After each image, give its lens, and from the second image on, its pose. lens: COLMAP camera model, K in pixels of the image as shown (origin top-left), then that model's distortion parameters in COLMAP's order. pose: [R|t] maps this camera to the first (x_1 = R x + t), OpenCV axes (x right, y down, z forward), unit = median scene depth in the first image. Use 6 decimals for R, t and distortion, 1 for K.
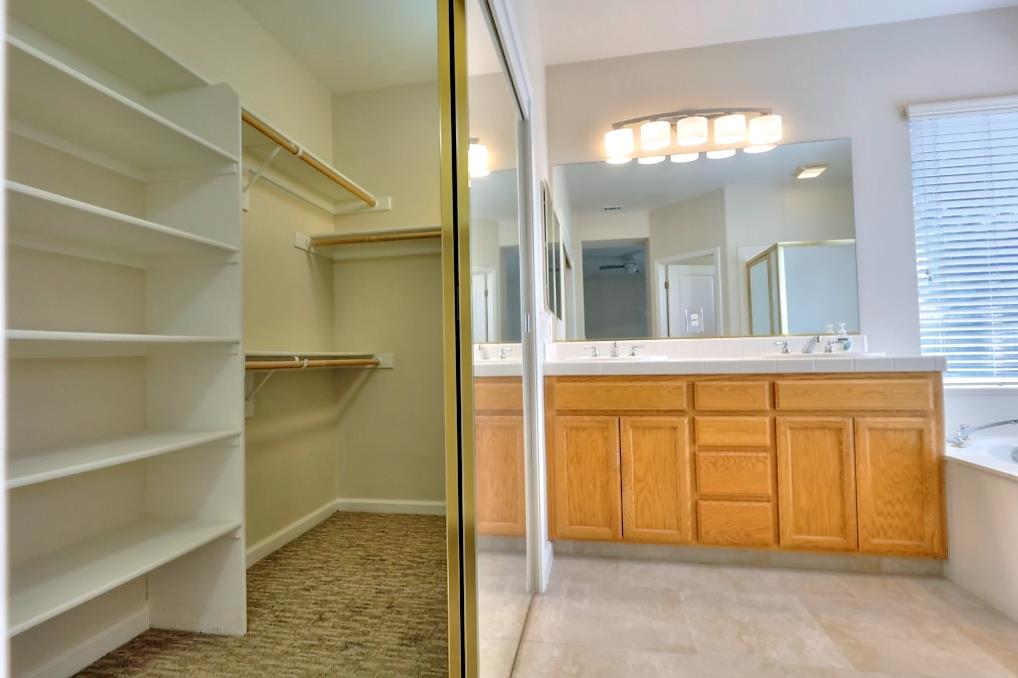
lens RADIAL K [[479.5, 0, 506.4], [0, 479.5, 336.5], [0, 0, 1]] dist [-0.004624, 0.001028]
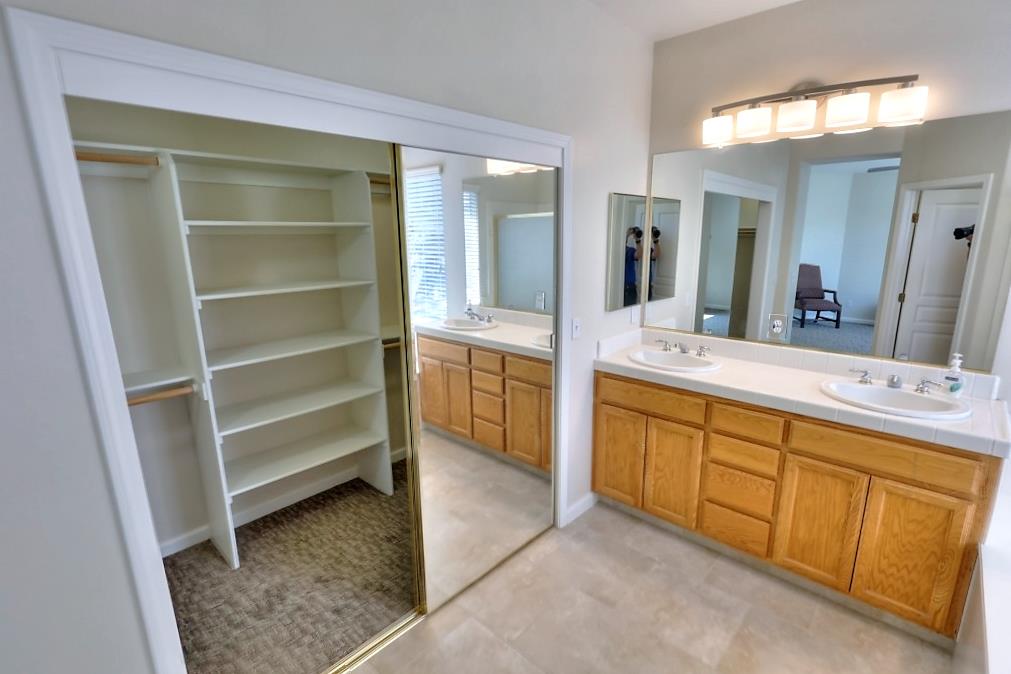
lens RADIAL K [[476.2, 0, 516.6], [0, 476.2, 343.6], [0, 0, 1]] dist [-0.004624, 0.001028]
pose [[0.851360, 0.136338, -0.506556, 0.555092], [0.005539, 0.963245, 0.268566, -0.332188], [0.524553, -0.231452, 0.819313, -0.077057]]
